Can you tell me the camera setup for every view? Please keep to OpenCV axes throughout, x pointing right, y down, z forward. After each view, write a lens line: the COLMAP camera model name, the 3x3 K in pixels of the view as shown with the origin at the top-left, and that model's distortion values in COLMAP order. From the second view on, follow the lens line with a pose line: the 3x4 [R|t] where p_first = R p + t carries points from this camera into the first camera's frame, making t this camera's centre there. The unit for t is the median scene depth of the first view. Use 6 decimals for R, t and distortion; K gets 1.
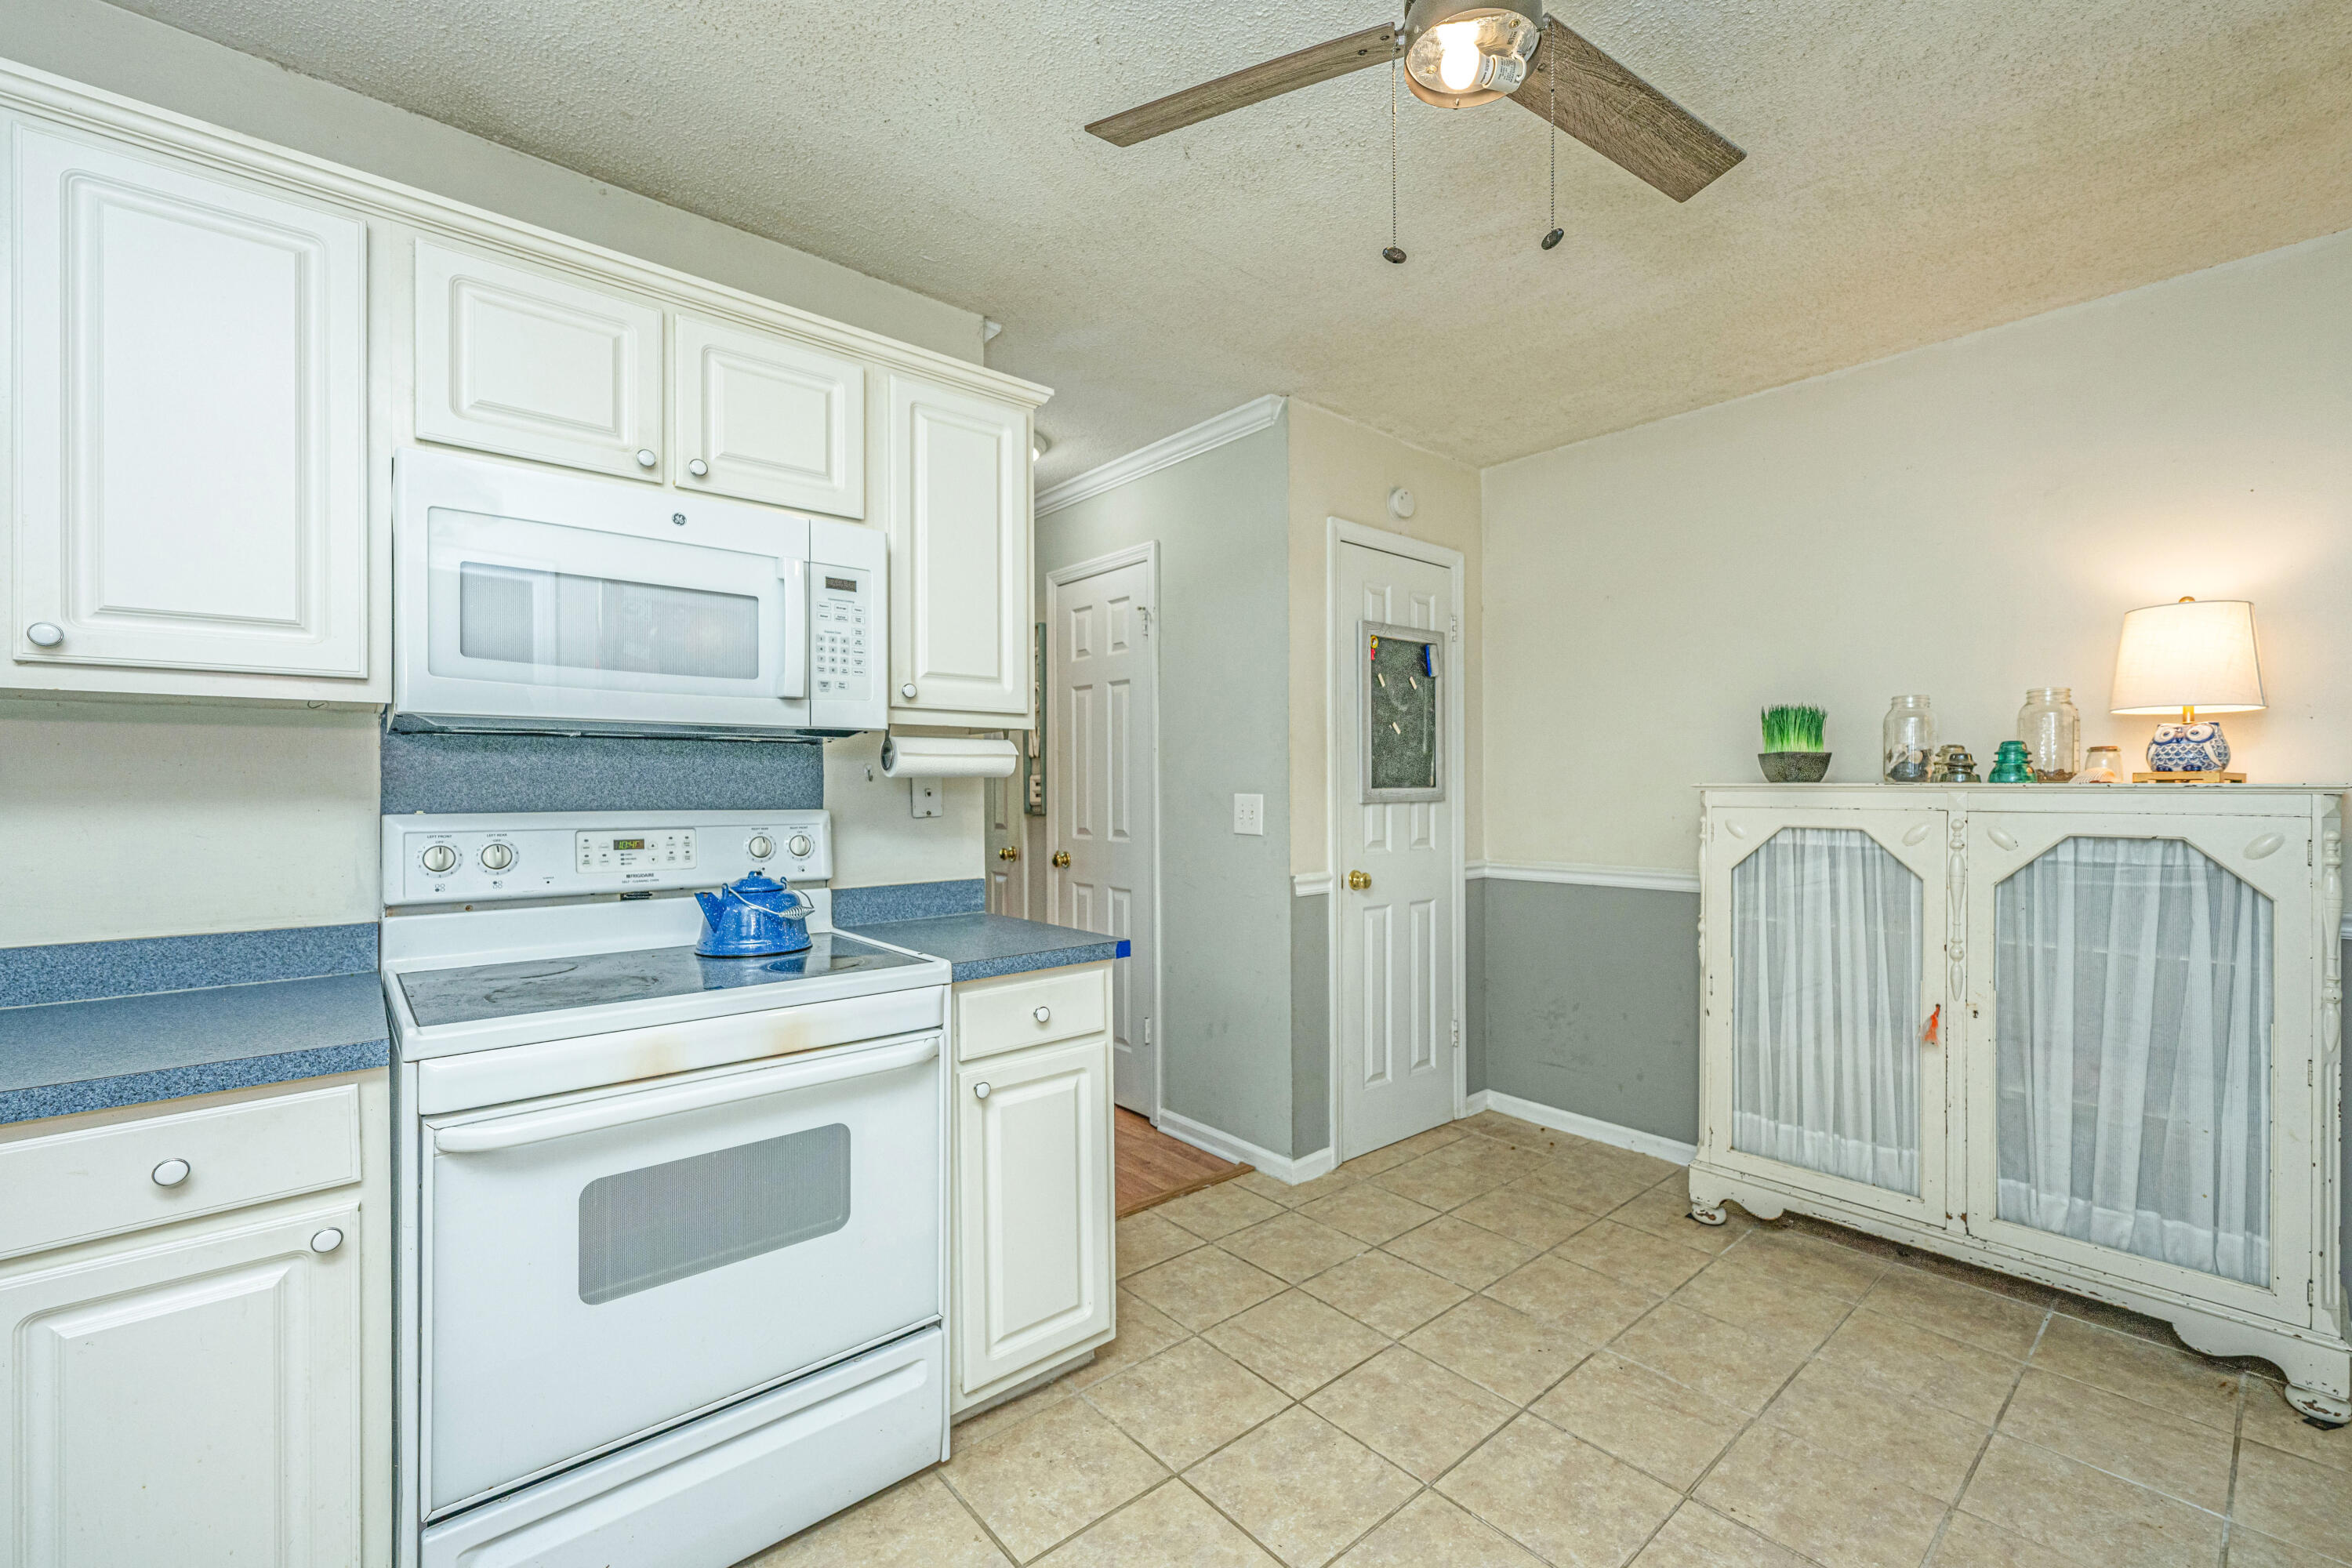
lens RADIAL K [[940.4, 0, 1181.5], [0, 940.4, 768.4], [0, 0, 1]] dist [-0.001171, -0.000044]
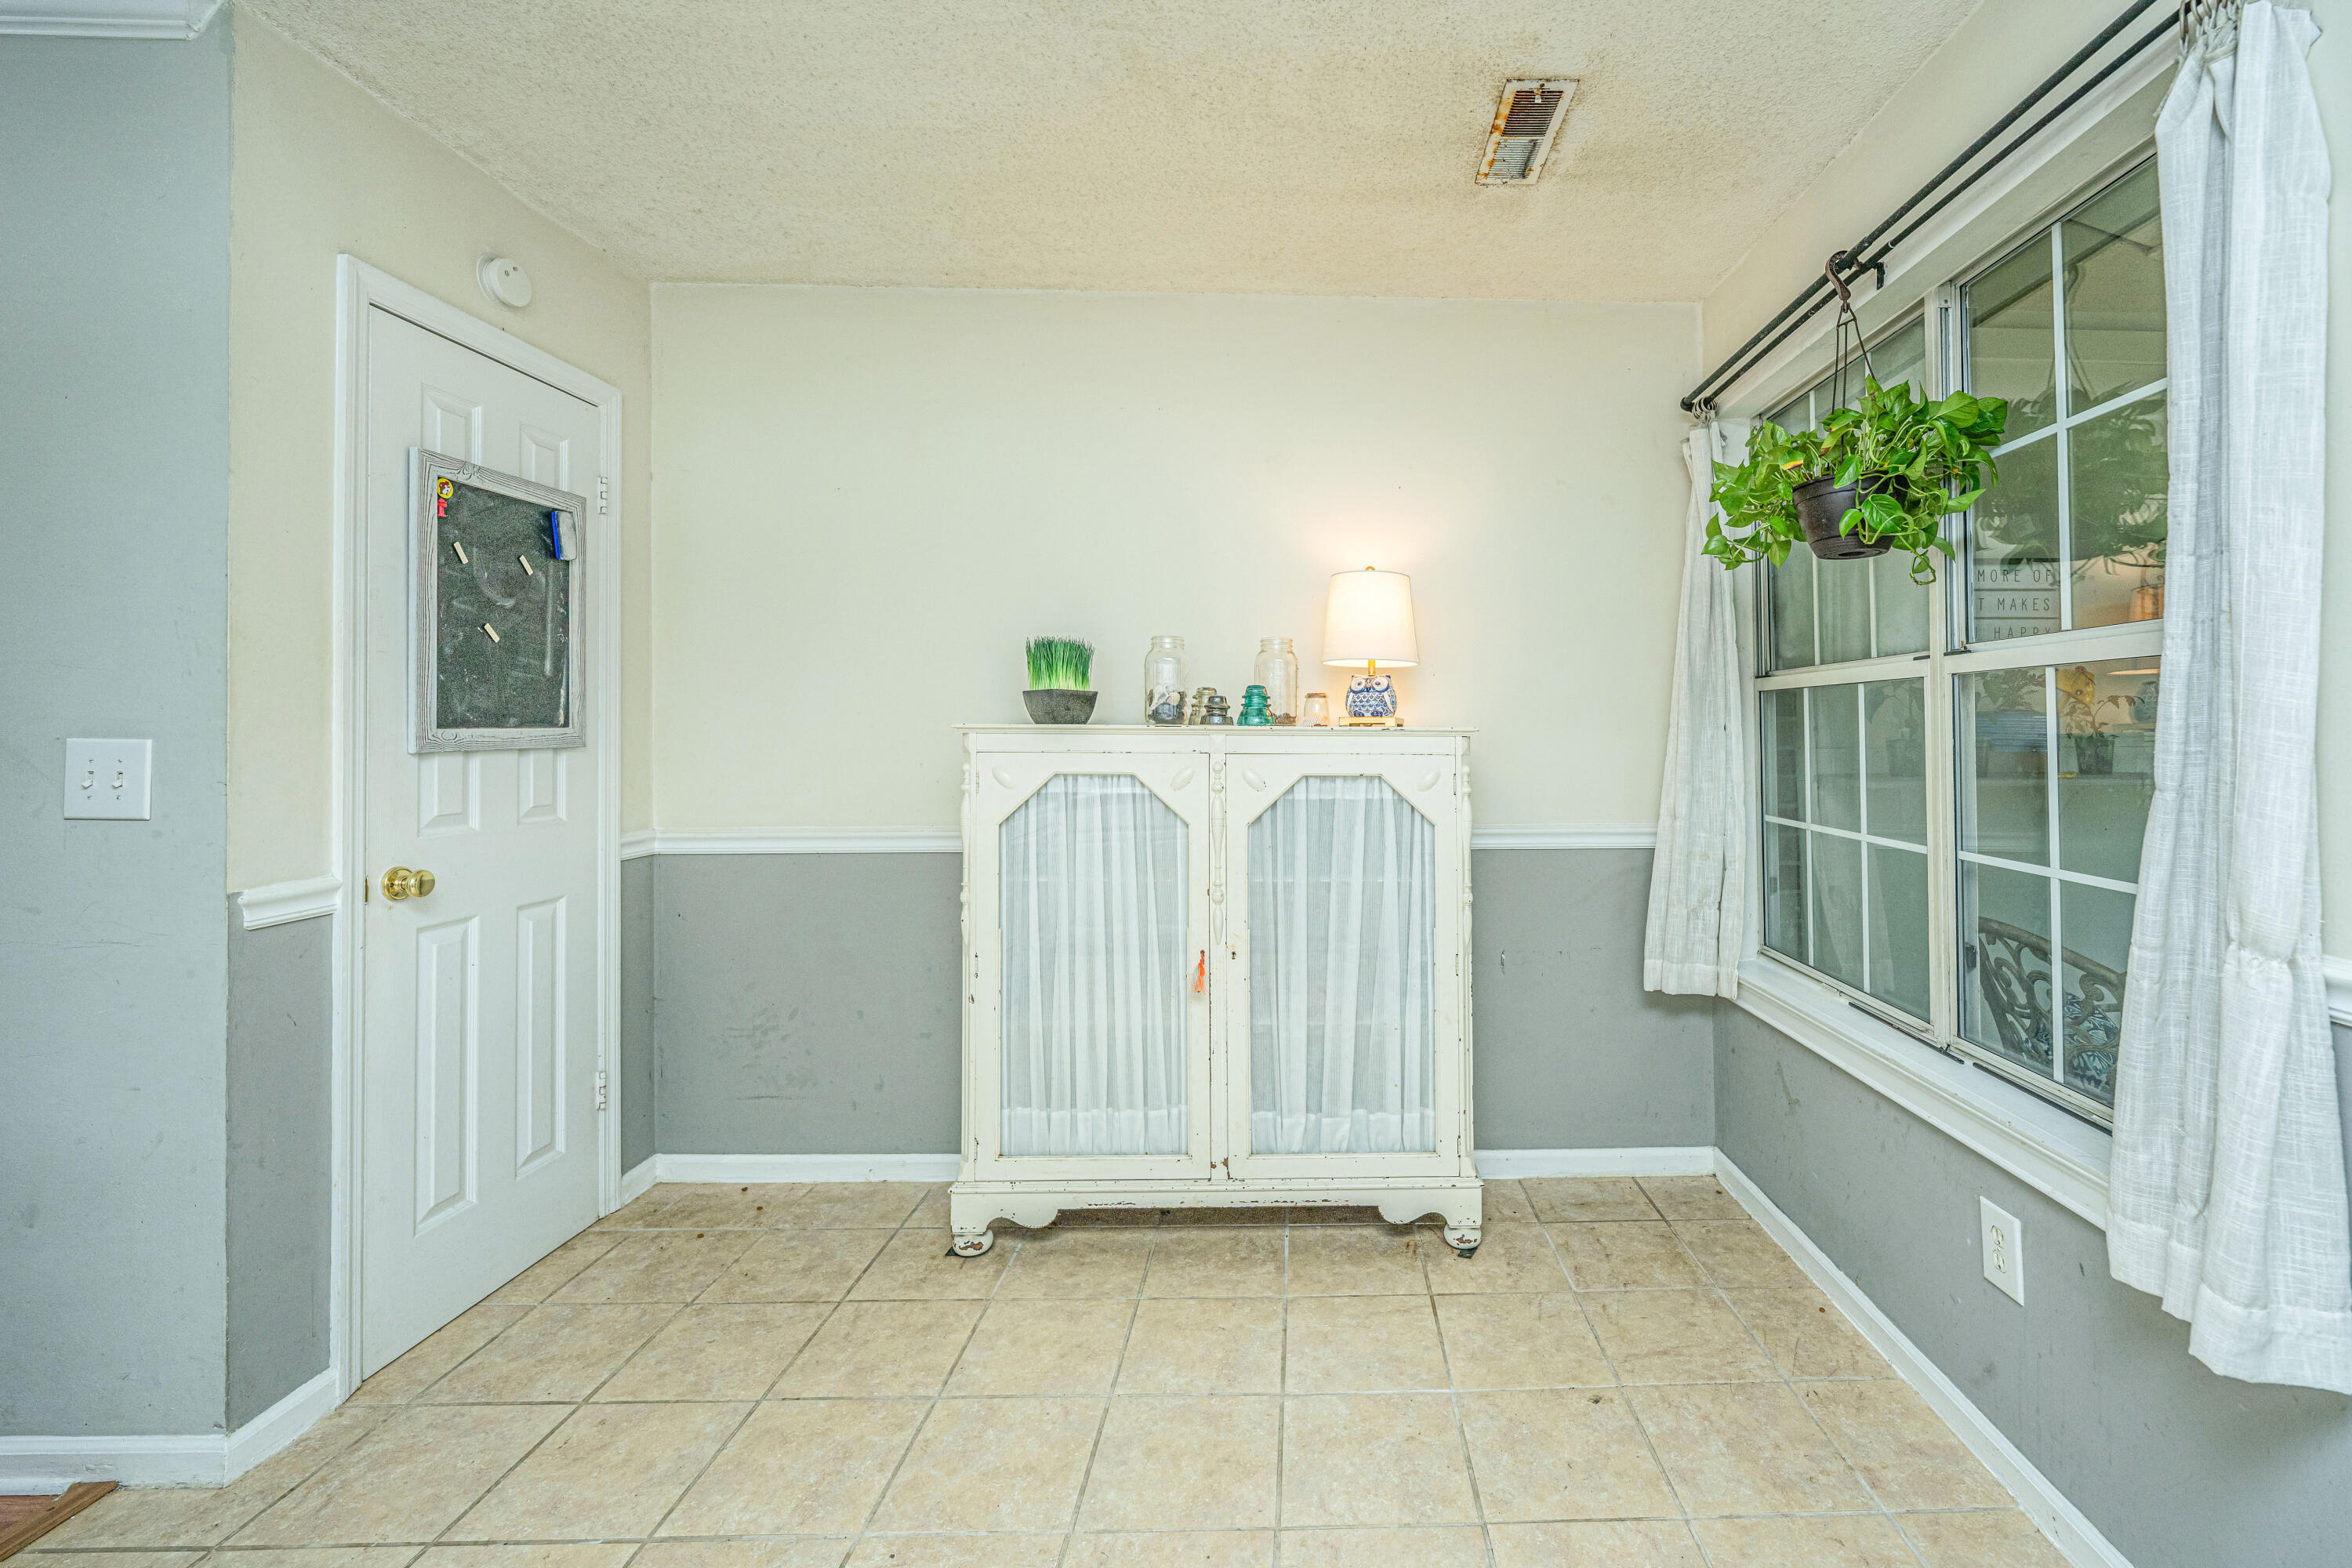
lens RADIAL K [[958.4, 0, 1341.3], [0, 958.4, 733.5], [0, 0, 1]] dist [-0.000964, 0.000270]
pose [[0.586677, -0.000902, 0.809821, 0.067017], [-0.020171, 0.999673, 0.015726, 0.004579], [-0.809570, -0.025561, 0.586467, 0.253291]]
